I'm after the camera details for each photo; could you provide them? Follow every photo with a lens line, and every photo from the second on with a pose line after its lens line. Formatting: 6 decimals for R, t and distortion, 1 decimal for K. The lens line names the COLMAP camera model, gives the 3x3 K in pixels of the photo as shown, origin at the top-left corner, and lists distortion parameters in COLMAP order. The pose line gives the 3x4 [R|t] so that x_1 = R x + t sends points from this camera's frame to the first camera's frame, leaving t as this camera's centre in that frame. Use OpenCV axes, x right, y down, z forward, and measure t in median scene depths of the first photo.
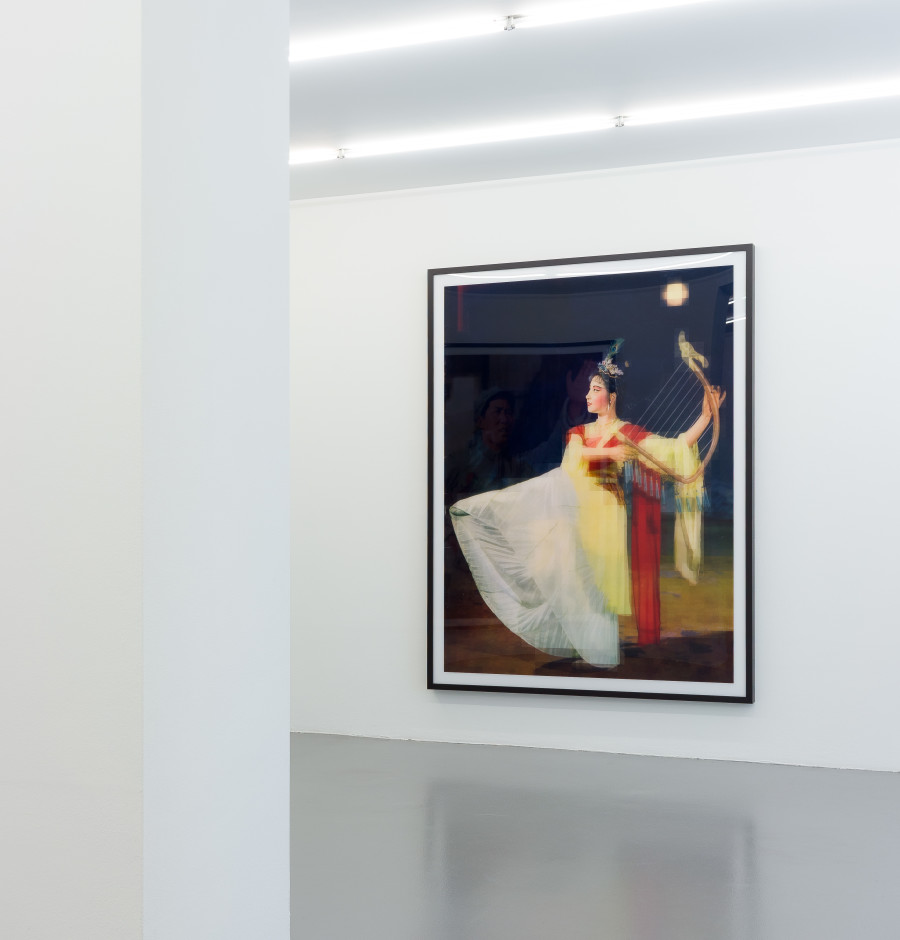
lens RADIAL K [[1398.5, 0, 450.0], [0, 1398.5, 525.3], [0, 0, 1]] dist [0.010431, 0.033739]
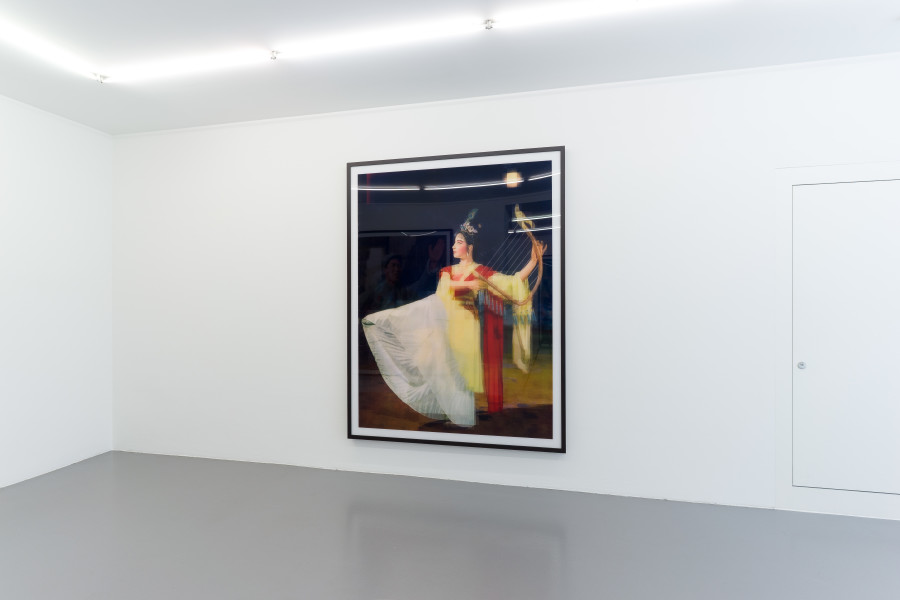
lens RADIAL K [[469.7, 0, 450.0], [0, 469.7, 300.0], [0, 0, 1]] dist [-0.000582, 0.000009]
pose [[0.987557, -0.003842, 0.157214, 0.014923], [0.003095, 0.999983, 0.004999, -0.037811], [-0.157230, -0.004450, 0.987552, 0.503623]]
